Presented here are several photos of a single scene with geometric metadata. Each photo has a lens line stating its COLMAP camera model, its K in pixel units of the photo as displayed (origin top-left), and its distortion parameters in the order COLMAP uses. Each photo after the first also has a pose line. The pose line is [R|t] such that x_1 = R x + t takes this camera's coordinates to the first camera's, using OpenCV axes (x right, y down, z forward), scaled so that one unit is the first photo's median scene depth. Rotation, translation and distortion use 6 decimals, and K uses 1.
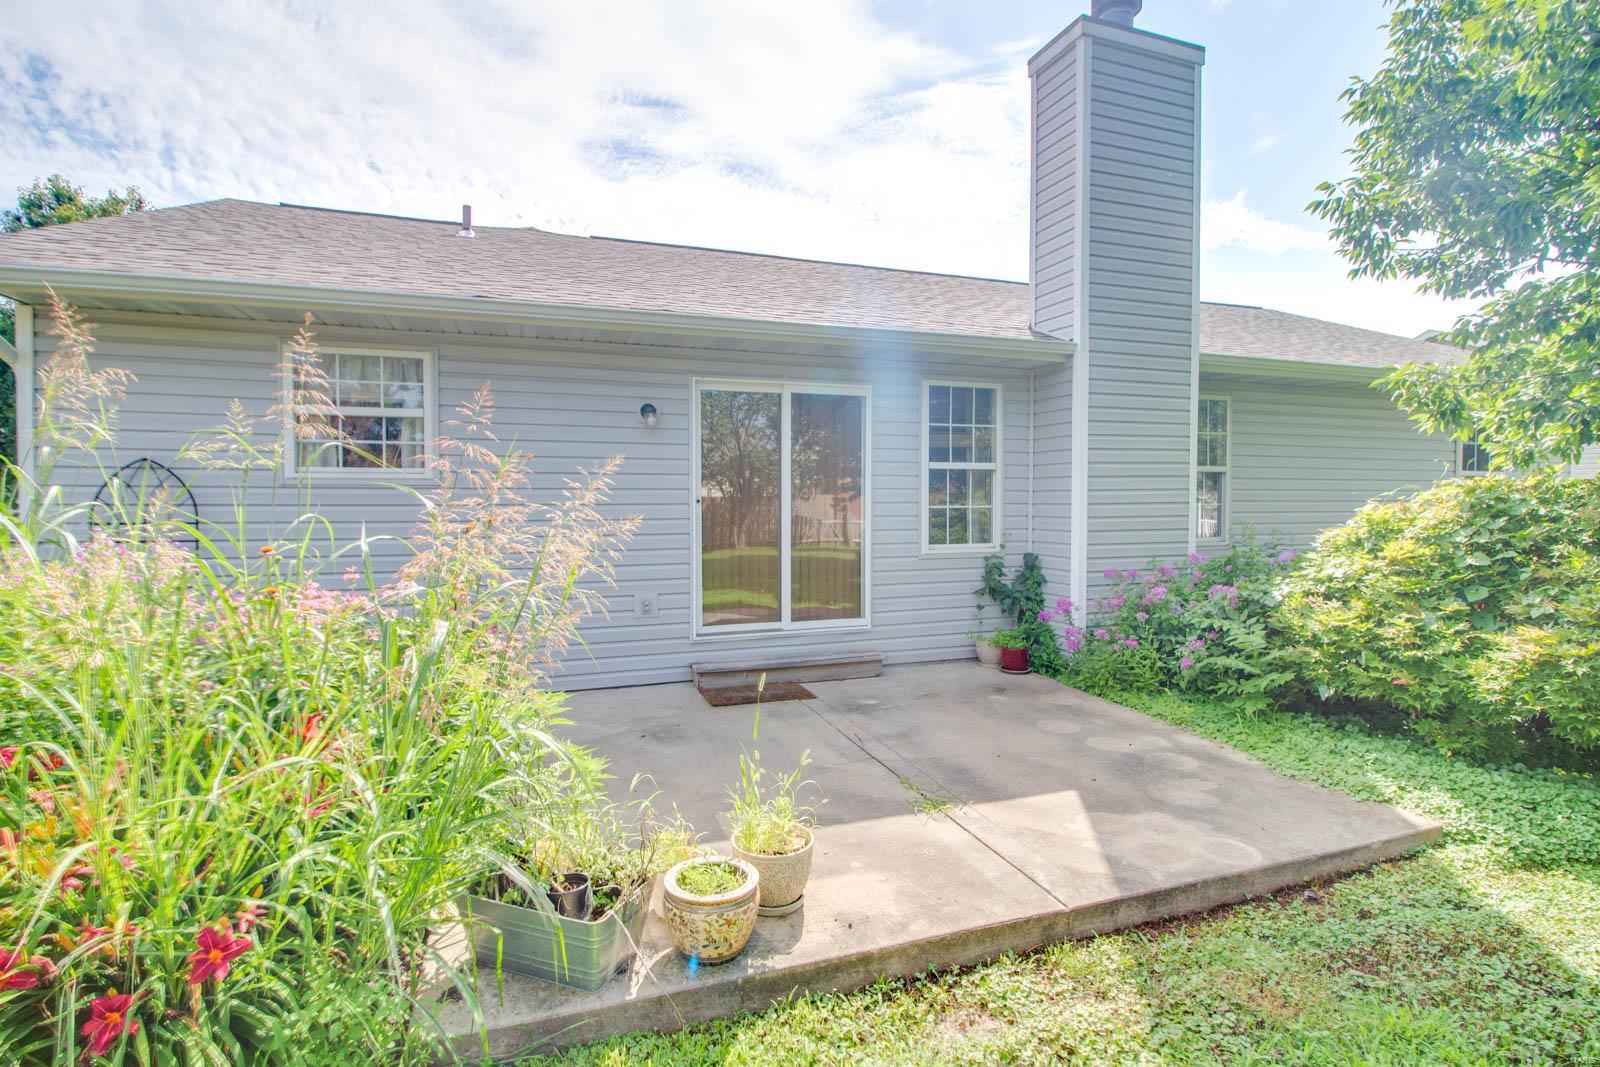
lens RADIAL K [[776.1, 0, 807.8], [0, 776.1, 534.8], [0, 0, 1]] dist [-0.013194, -0.007082]
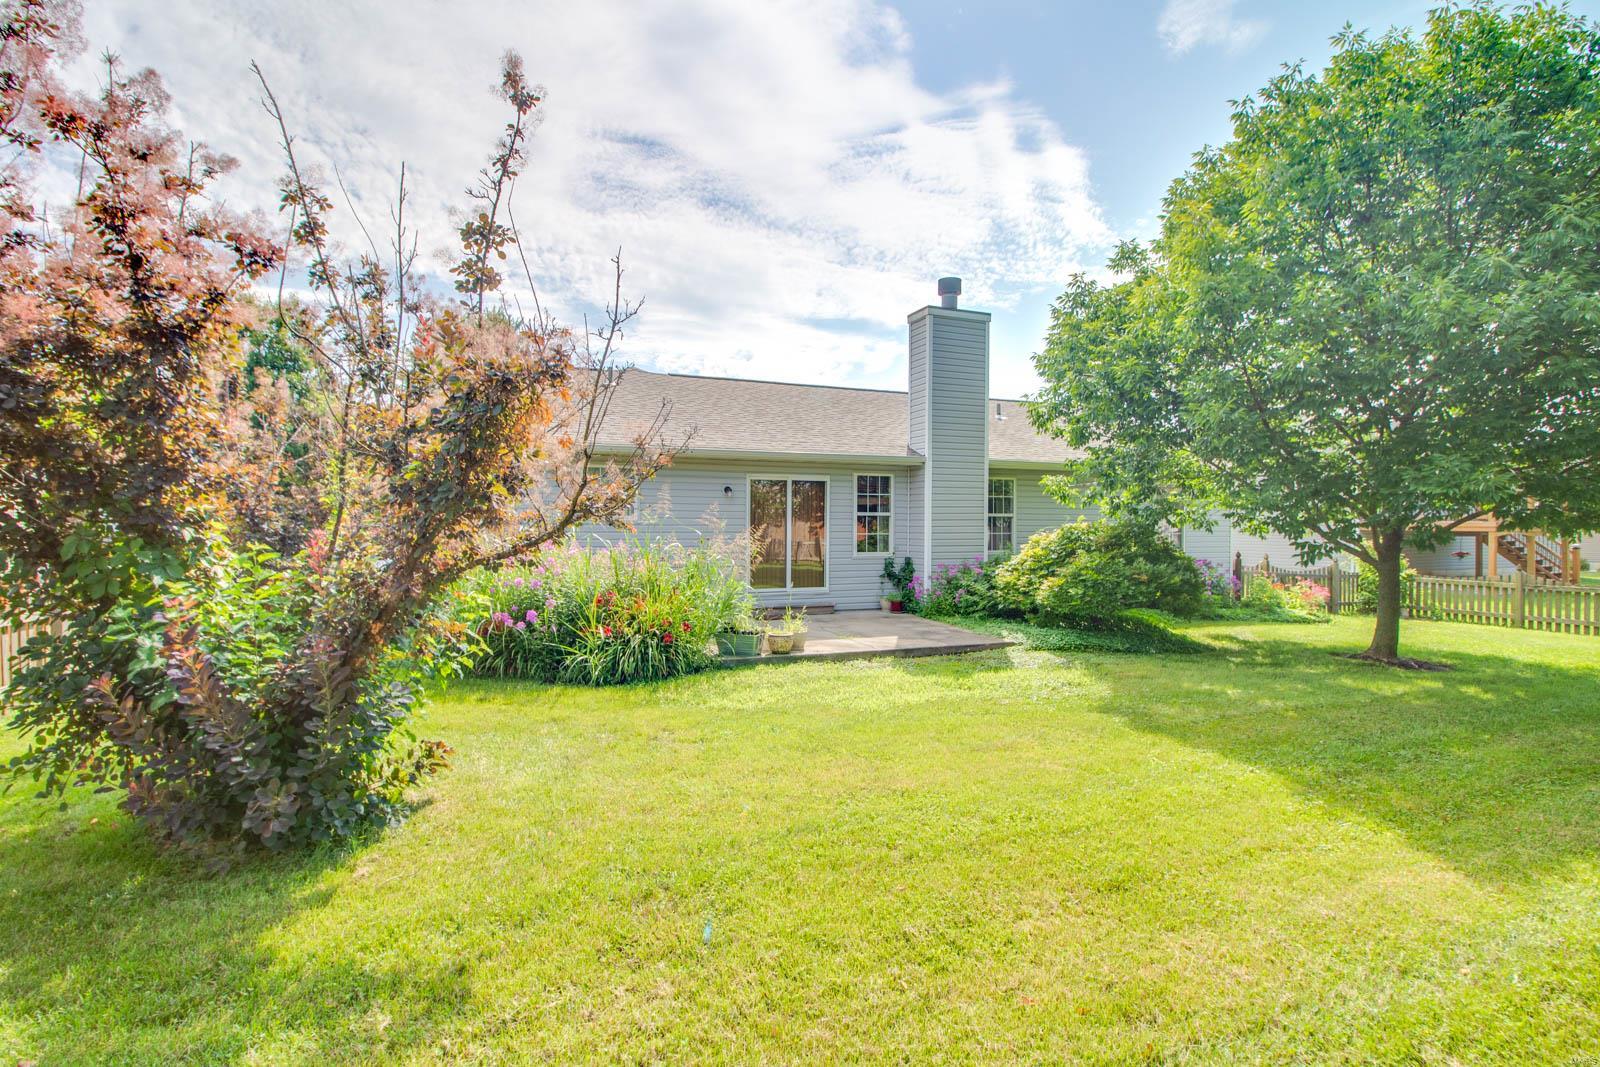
lens RADIAL K [[776.1, 0, 796.8], [0, 776.1, 544.6], [0, 0, 1]] dist [-0.013194, -0.007082]
pose [[0.999711, 0.006350, 0.023170, -0.050989], [-0.005932, 0.999820, -0.018045, 0.030091], [-0.023281, 0.017902, 0.999569, -1.035413]]
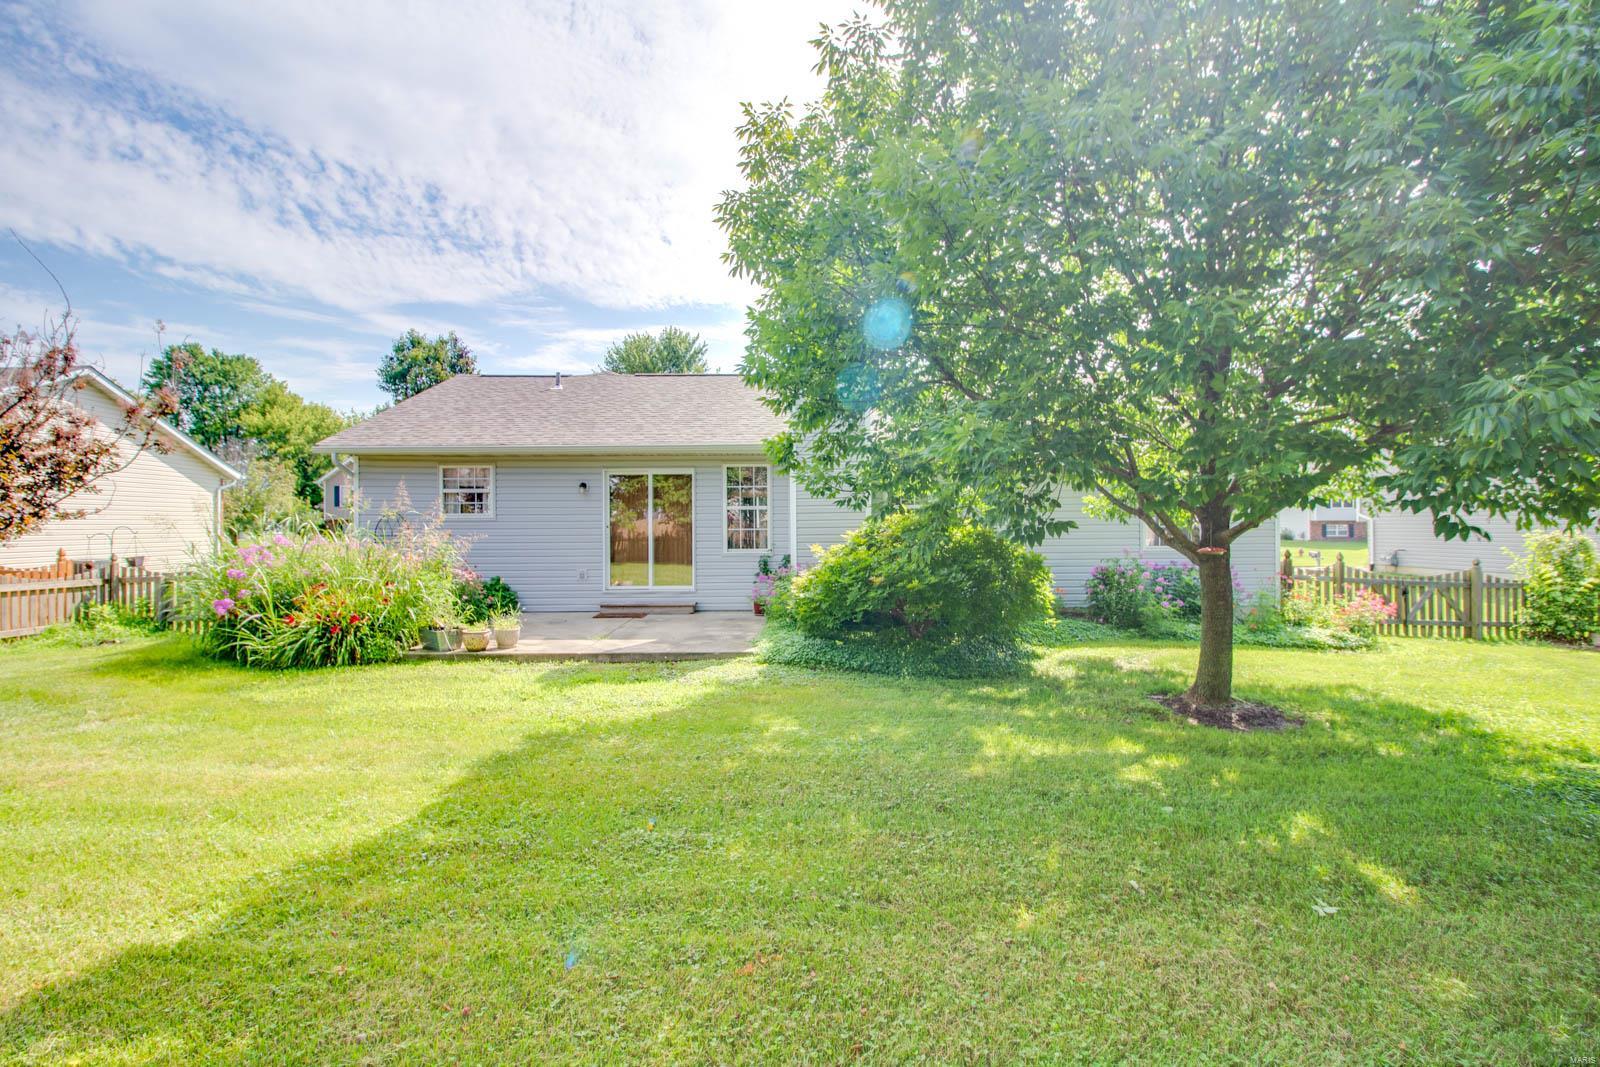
lens RADIAL K [[776.1, 0, 804.0], [0, 776.1, 527.9], [0, 0, 1]] dist [-0.013194, -0.007082]
pose [[0.942766, -0.001661, -0.333450, 0.950837], [-0.012162, 0.999151, -0.039362, 0.032778], [0.333232, 0.041165, 0.941946, -0.725213]]
